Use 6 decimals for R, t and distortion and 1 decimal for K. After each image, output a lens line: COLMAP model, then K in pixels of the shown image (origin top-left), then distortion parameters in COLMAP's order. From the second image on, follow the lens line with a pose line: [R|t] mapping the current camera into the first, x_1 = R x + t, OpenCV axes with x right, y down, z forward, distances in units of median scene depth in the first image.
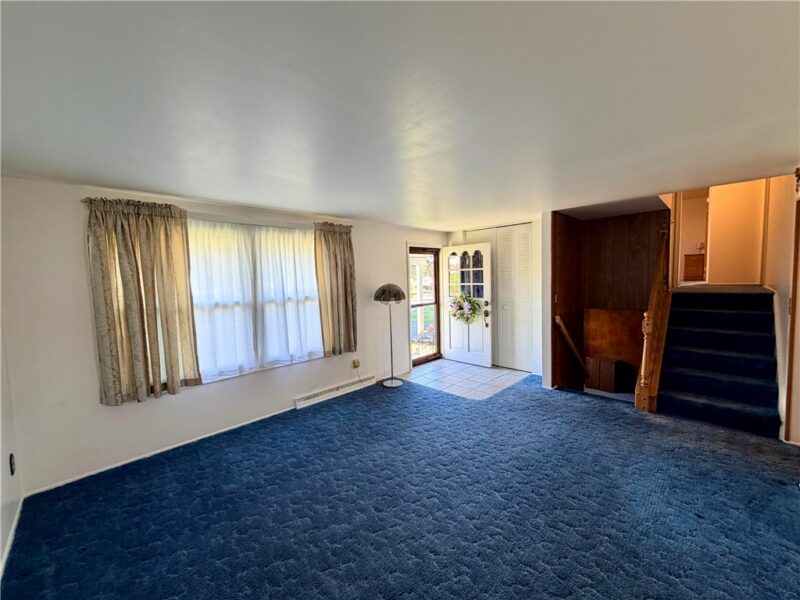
lens RADIAL K [[317.0, 0, 400.0], [0, 317.0, 300.0], [0, 0, 1]] dist [0.001786, 0.000436]
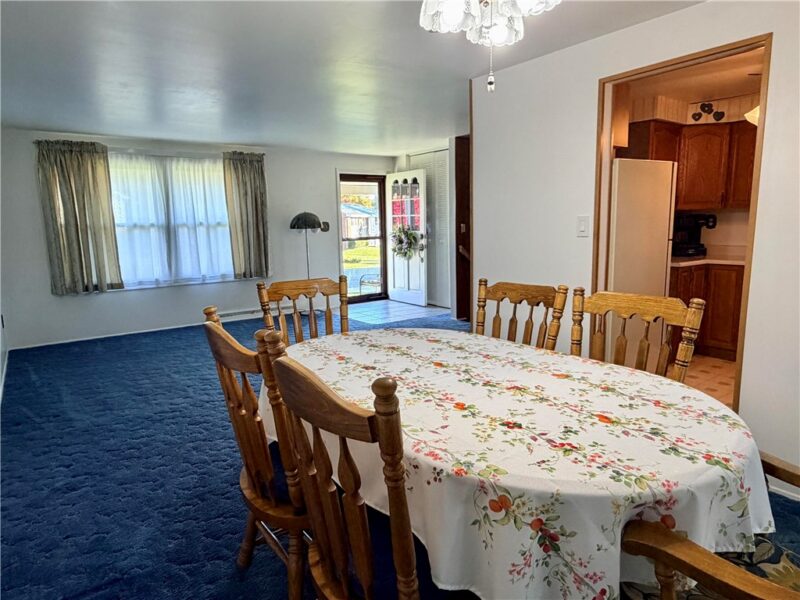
lens RADIAL K [[502.2, 0, 400.0], [0, 502.2, 300.0], [0, 0, 1]] dist [0.002055, 0.002681]
pose [[0.990928, 0.030956, -0.130777, 0.585098], [-0.019154, 0.995707, 0.090556, 0.091407], [0.133019, -0.087230, 0.987267, -0.666242]]
